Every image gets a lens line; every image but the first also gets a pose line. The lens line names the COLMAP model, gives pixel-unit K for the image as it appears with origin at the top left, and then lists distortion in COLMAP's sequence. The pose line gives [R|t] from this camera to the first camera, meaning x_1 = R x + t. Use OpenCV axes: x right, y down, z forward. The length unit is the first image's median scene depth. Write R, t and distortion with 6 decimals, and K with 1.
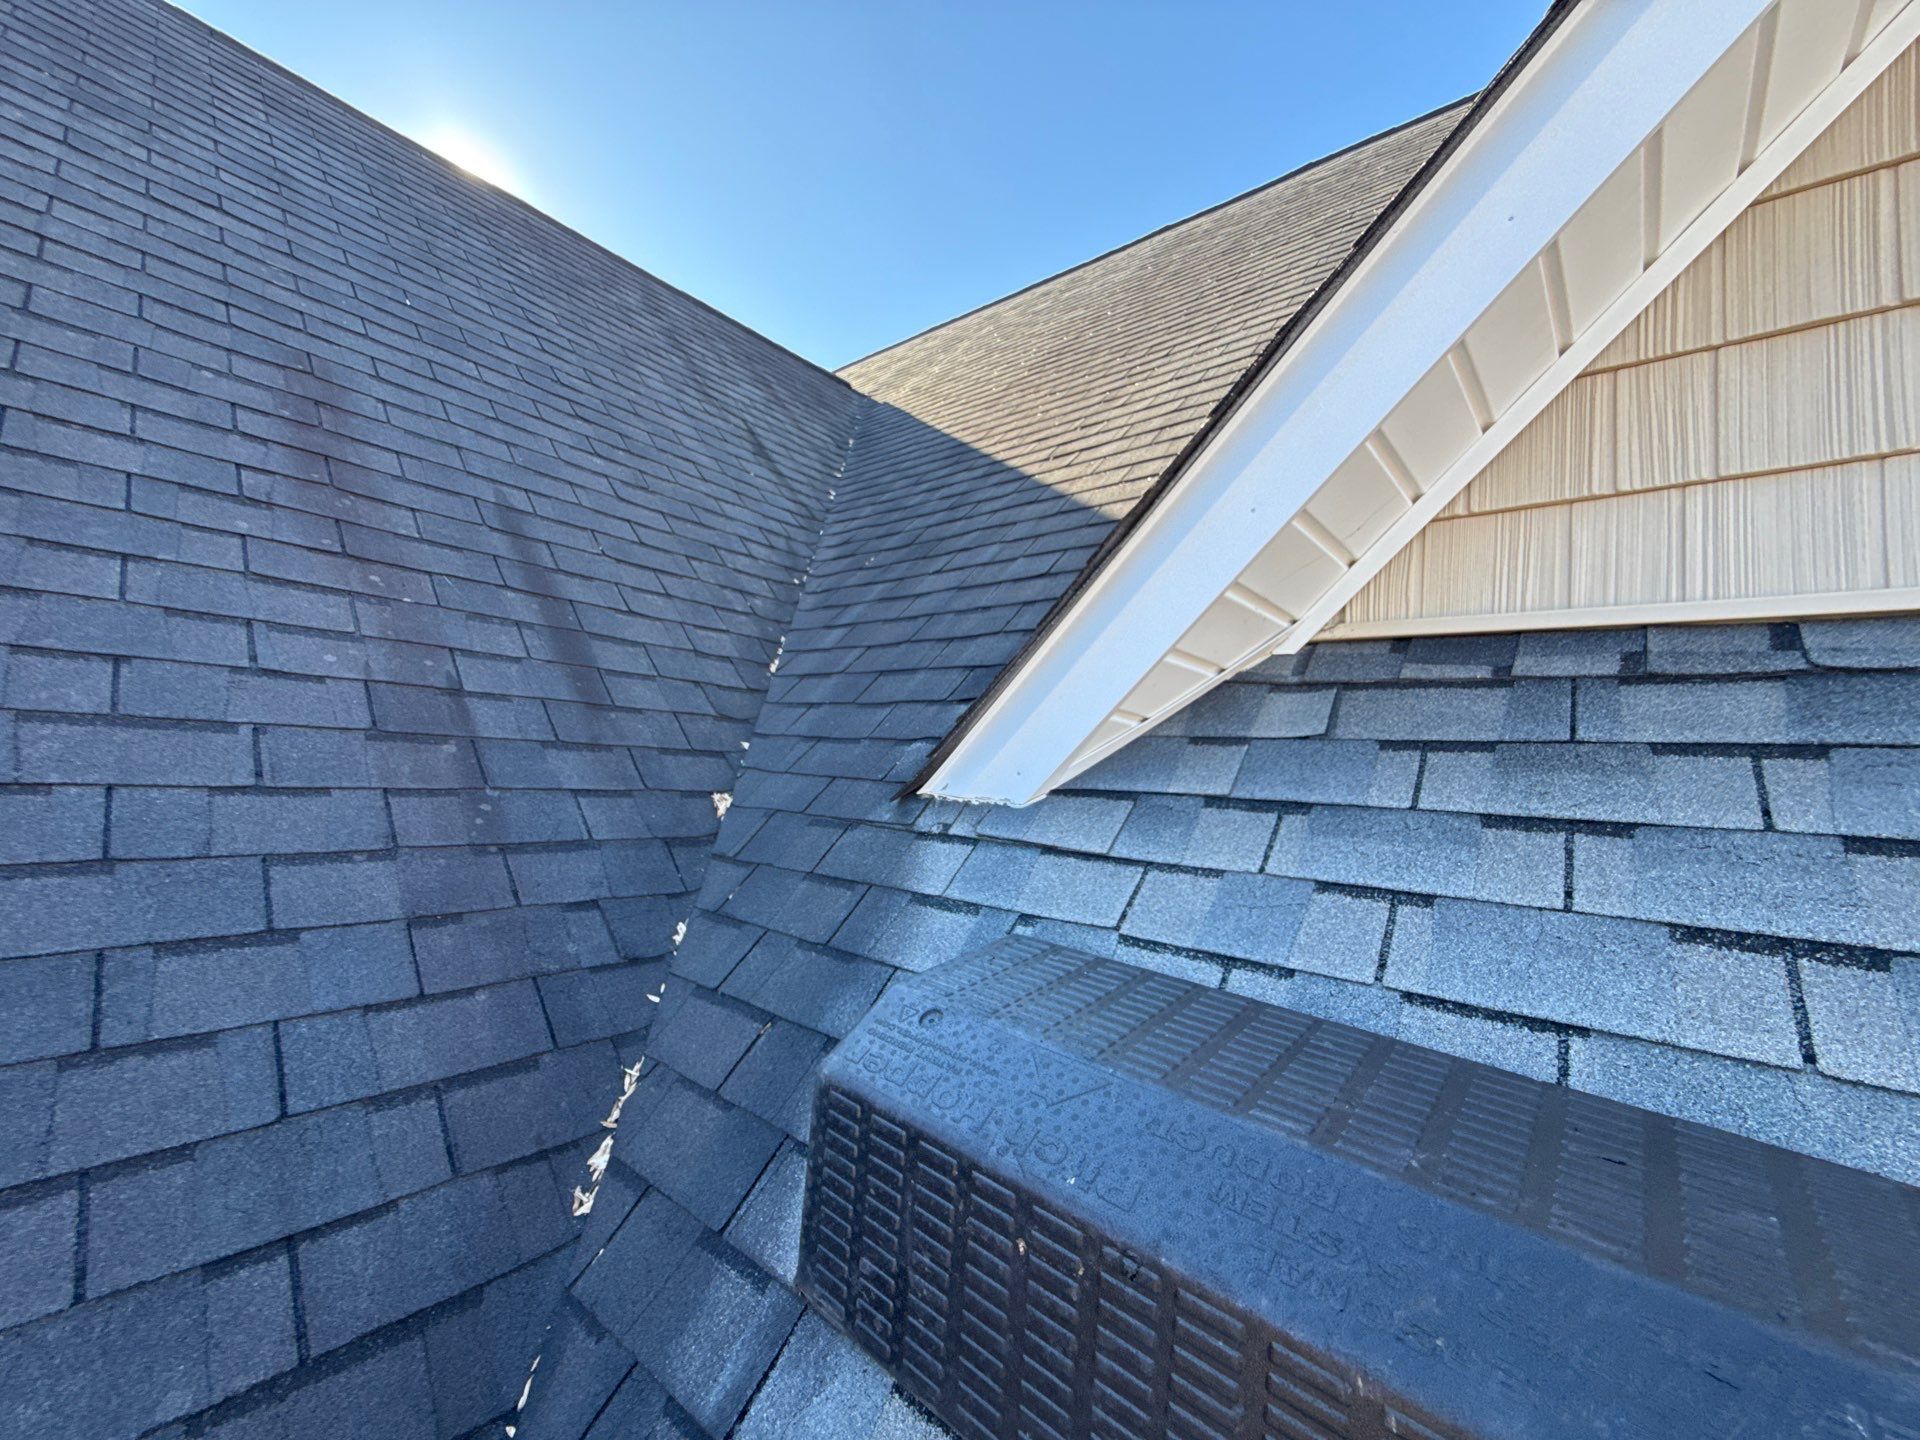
lens RADIAL K [[772.8, 0, 968.2], [0, 772.8, 717.2], [0, 0, 1]] dist [-0.004005, 0.000177]
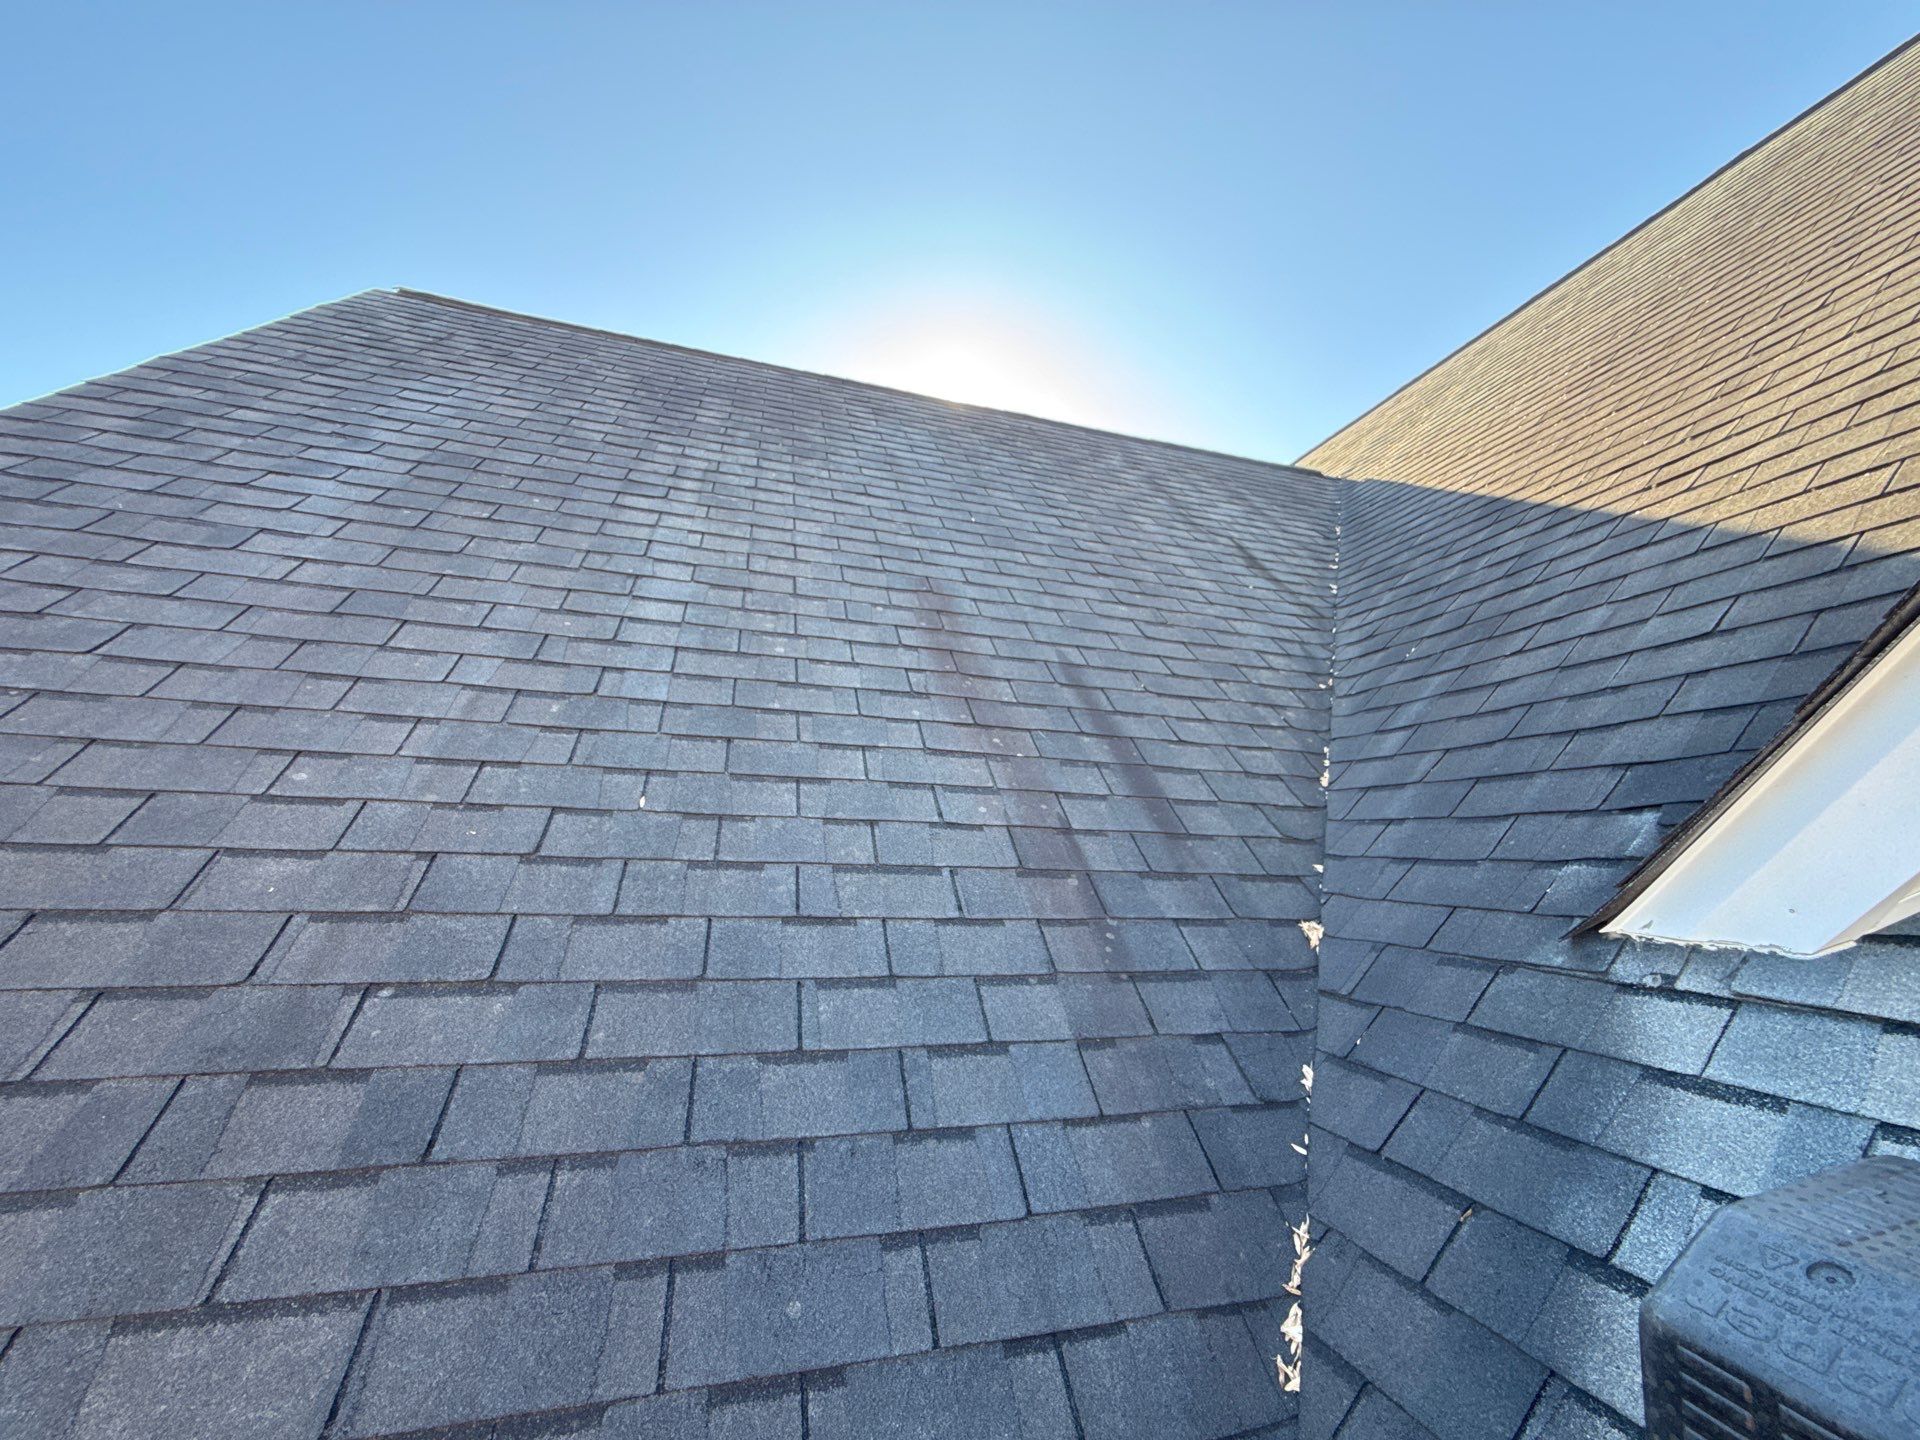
lens RADIAL K [[772.8, 0, 957.9], [0, 772.8, 715.7], [0, 0, 1]] dist [-0.004005, 0.000177]
pose [[0.820577, -0.130869, -0.556351, -0.142500], [0.052617, 0.986596, -0.154468, -0.035599], [0.569109, 0.097480, 0.816464, -0.062403]]
